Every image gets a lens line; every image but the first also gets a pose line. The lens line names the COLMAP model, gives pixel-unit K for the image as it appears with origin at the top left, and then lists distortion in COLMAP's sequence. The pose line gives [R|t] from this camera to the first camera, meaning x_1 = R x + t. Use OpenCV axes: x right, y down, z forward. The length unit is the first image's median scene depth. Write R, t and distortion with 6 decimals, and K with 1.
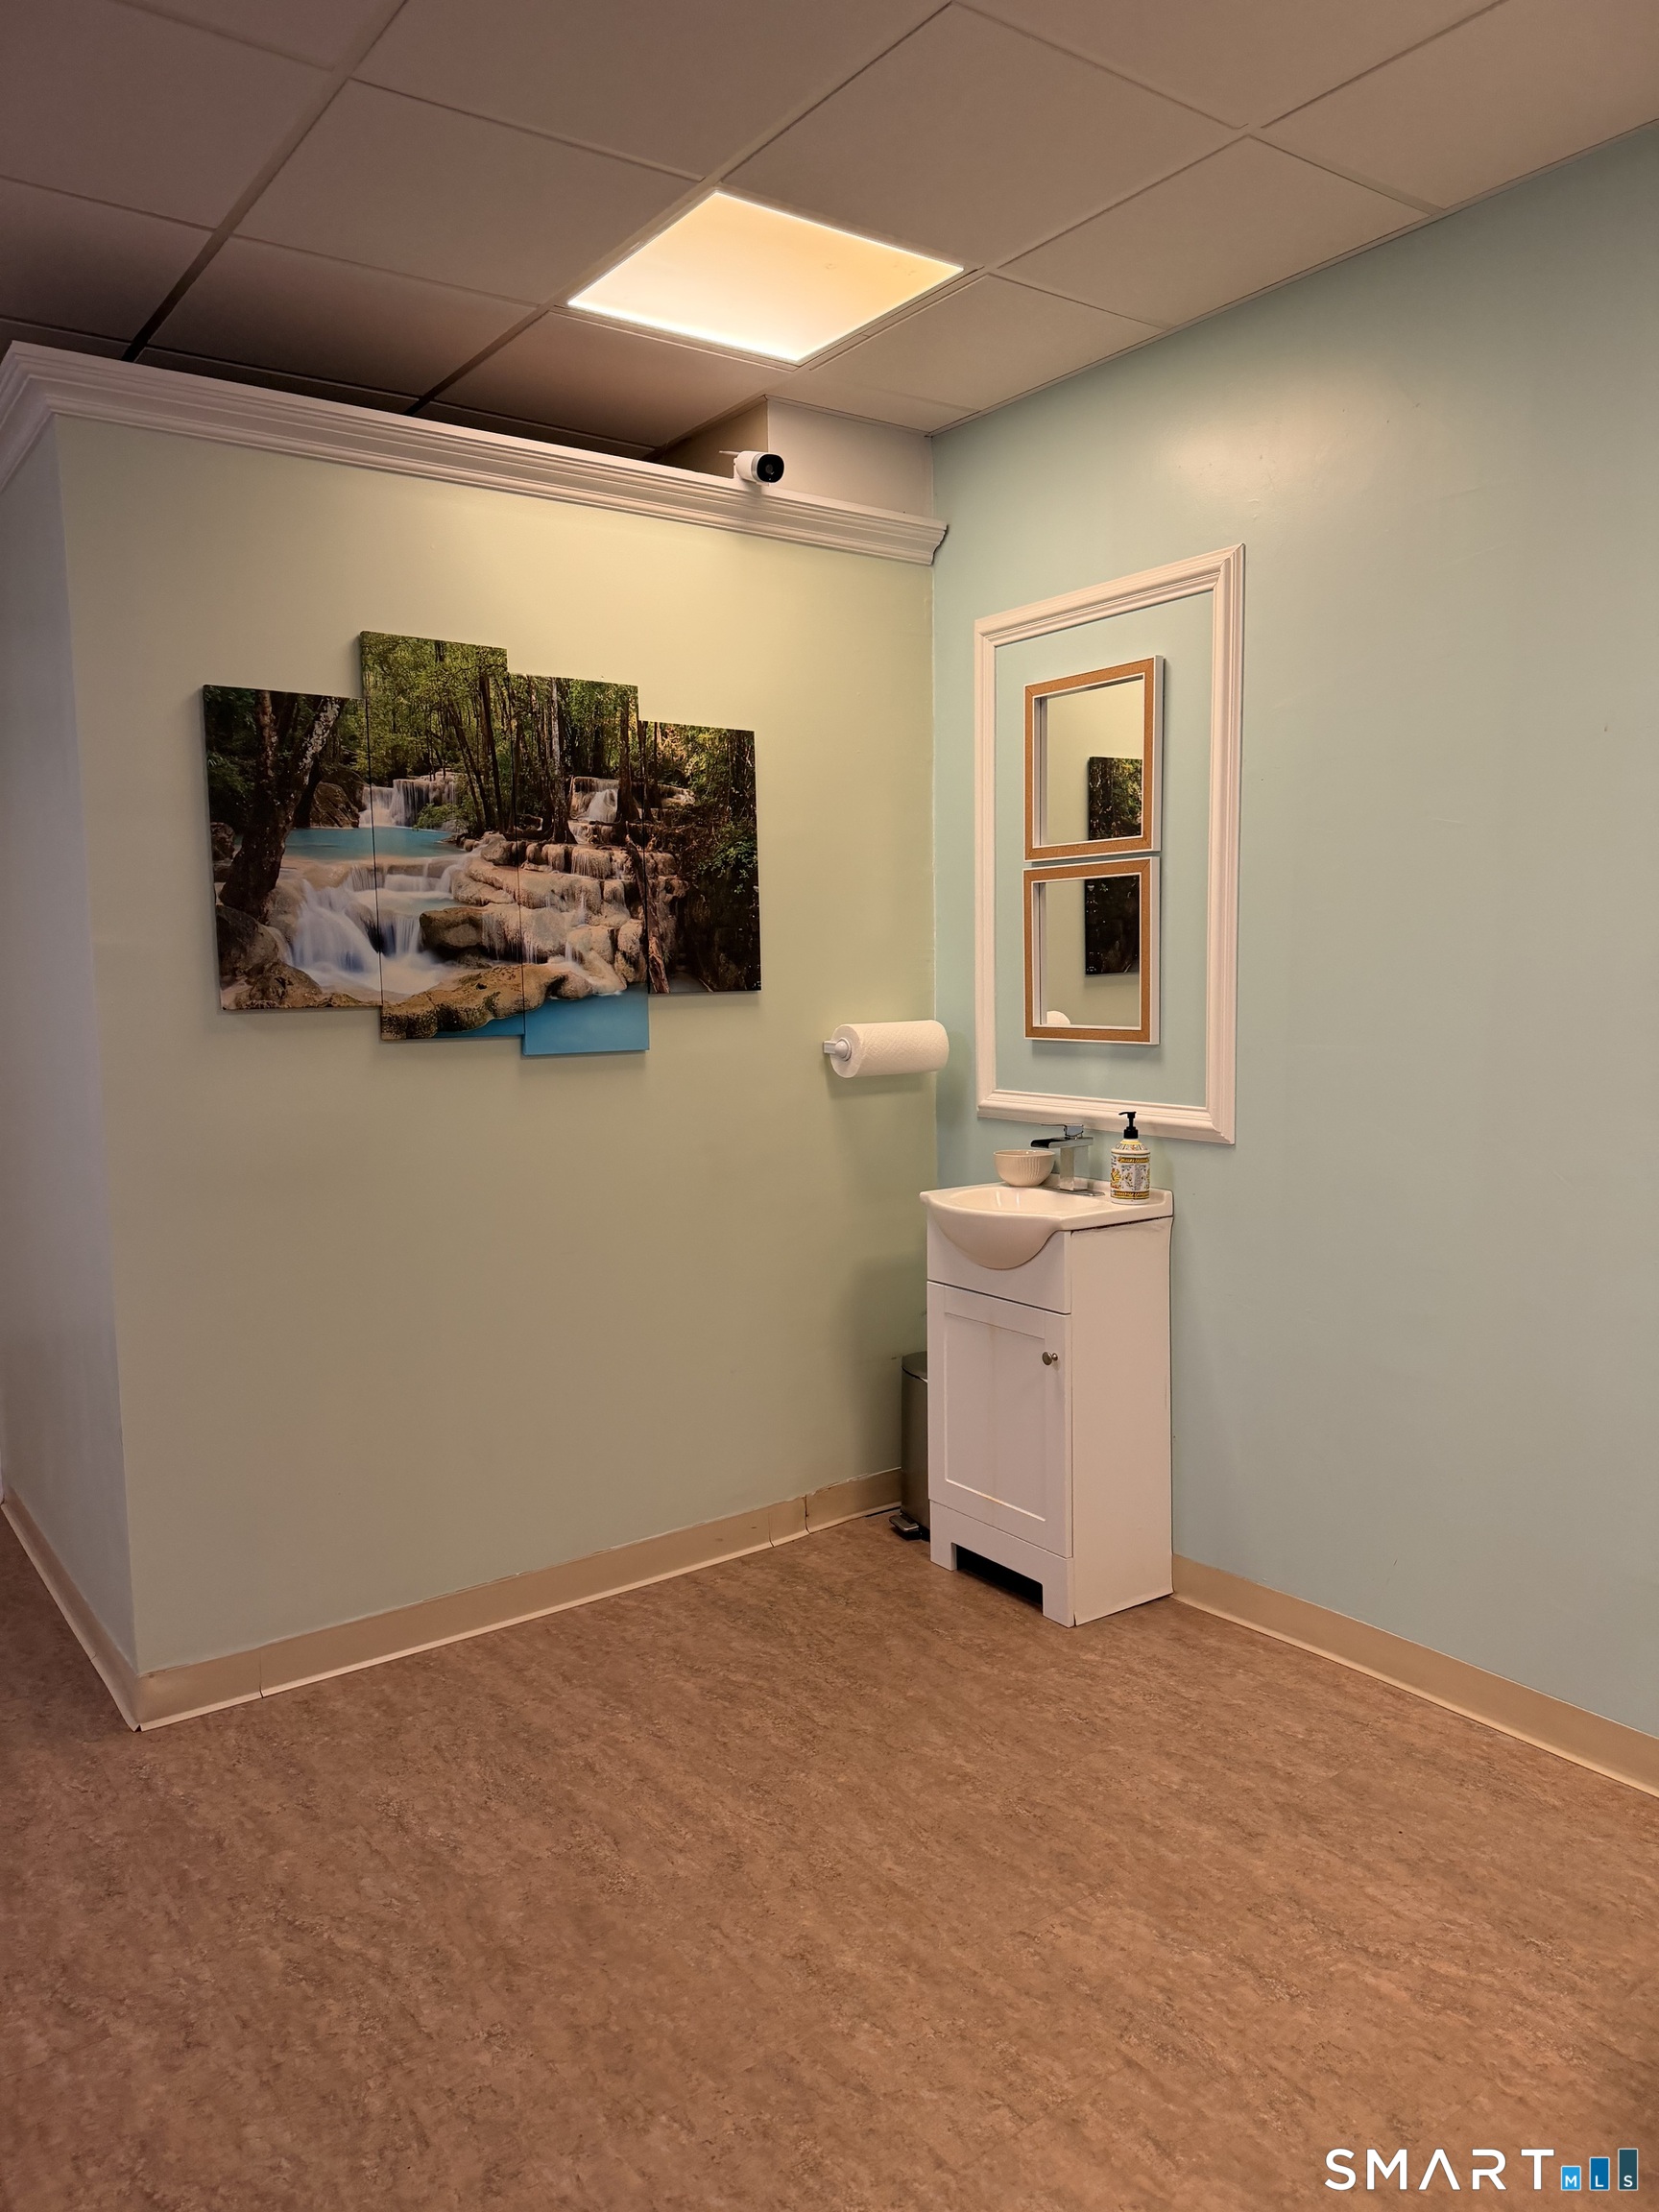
lens RADIAL K [[1572.3, 0, 841.4], [0, 1572.3, 1118.3], [0, 0, 1]] dist [0.002712, -0.006129]
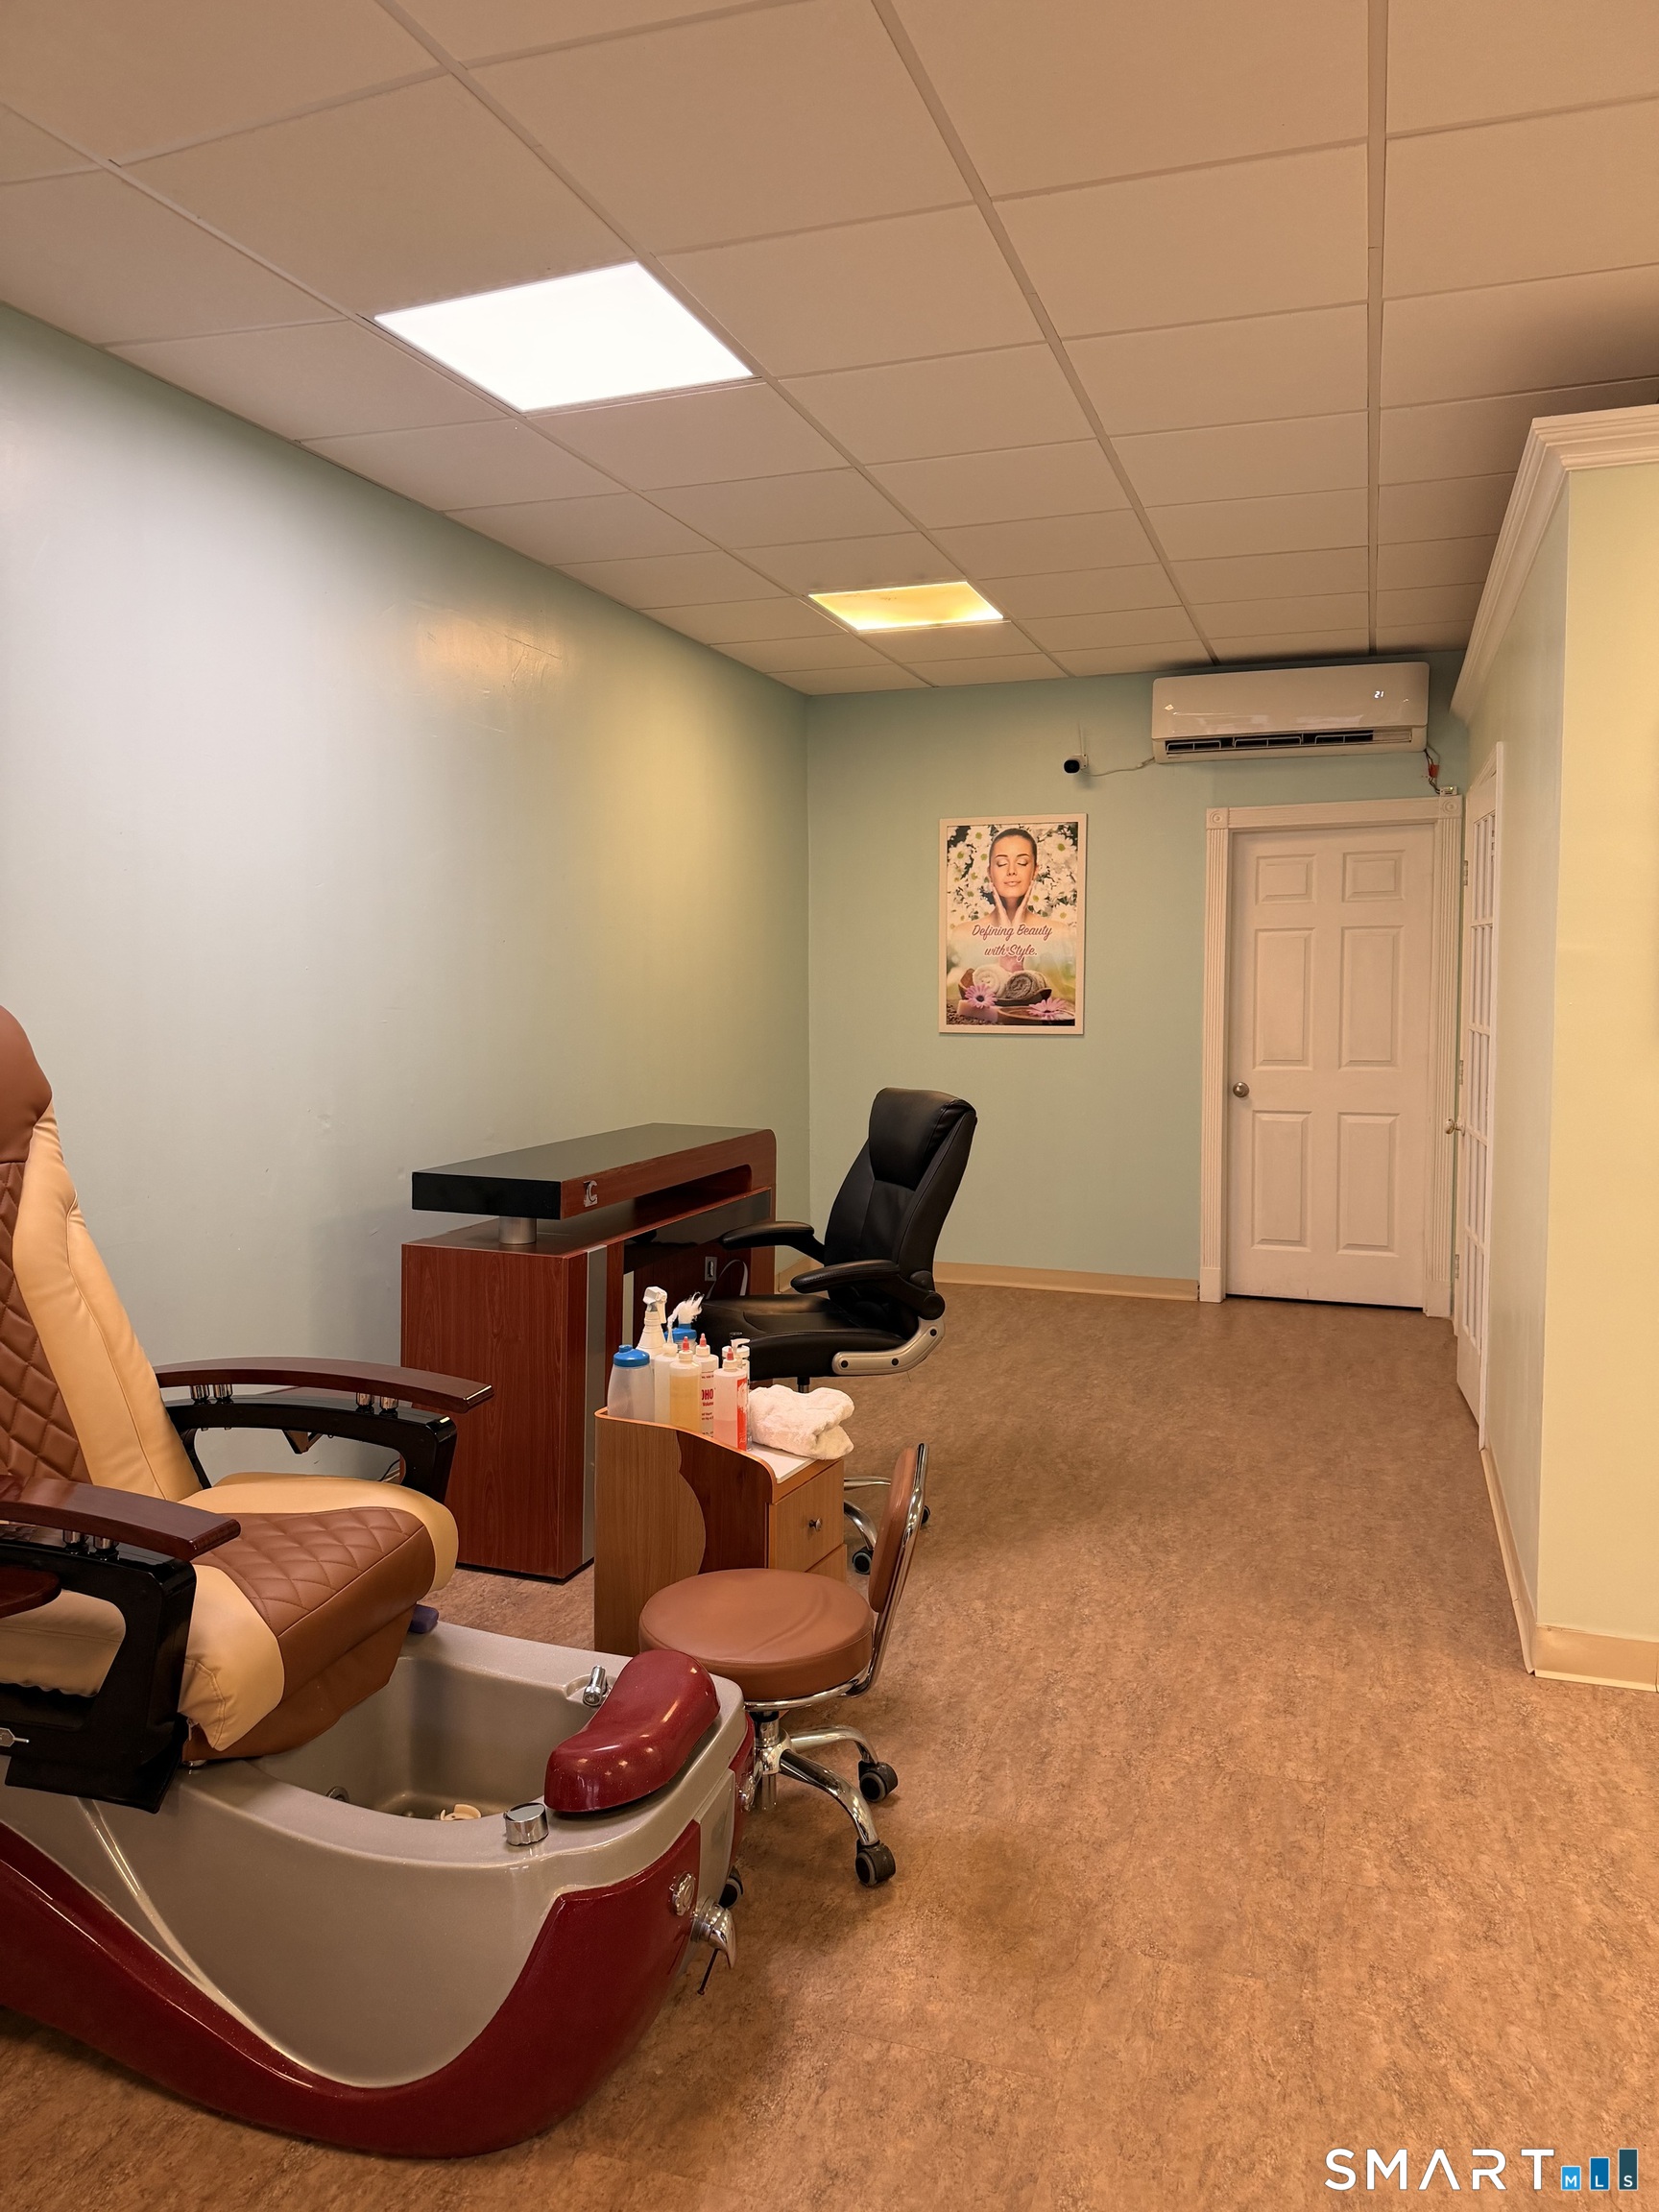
lens RADIAL K [[1572.3, 0, 841.4], [0, 1572.3, 1118.3], [0, 0, 1]] dist [0.002712, -0.006129]
pose [[0.575924, 0.092192, -0.812288, 0.155242], [-0.090331, 0.994713, 0.048851, -0.002420], [0.812497, 0.045240, 0.581207, -0.043291]]
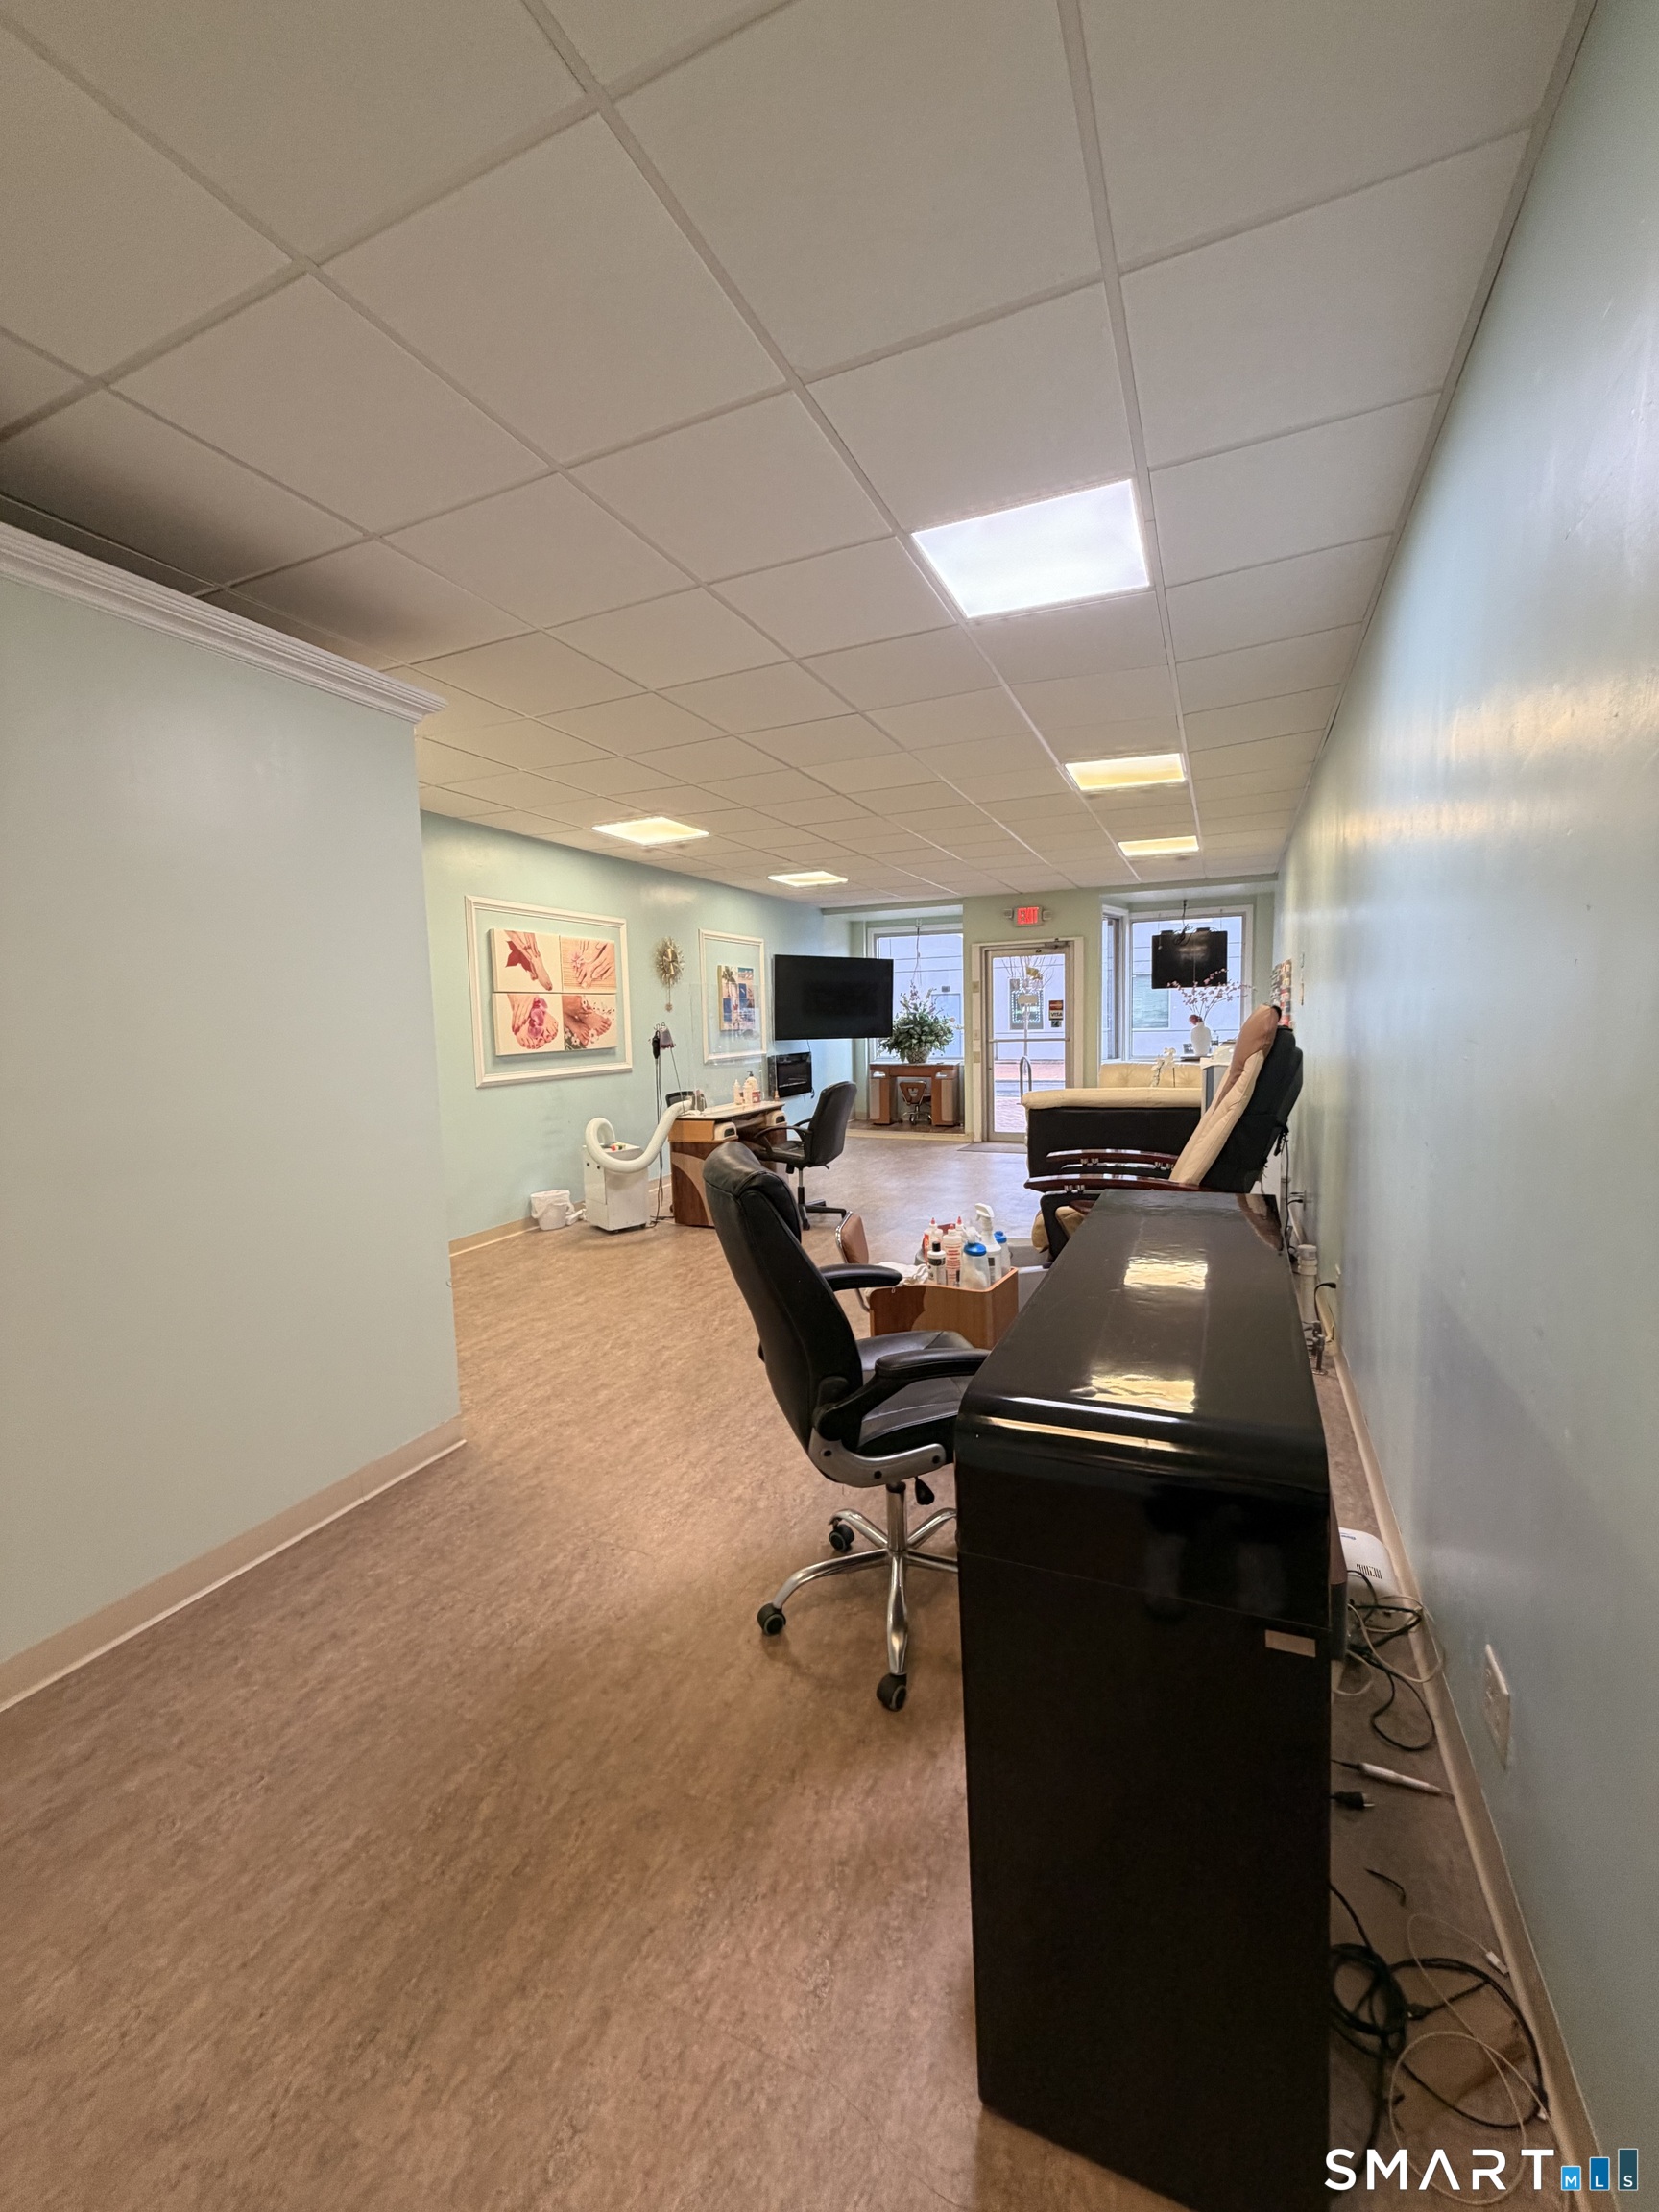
lens RADIAL K [[886.8, 0, 829.5], [0, 886.8, 1106.0], [0, 0, 1]] dist [0.000376, 0.000049]
pose [[-0.485540, -0.057459, 0.872324, -1.905502], [0.138851, 0.980102, 0.141843, -0.096438], [-0.863117, 0.189994, -0.467900, 1.304855]]
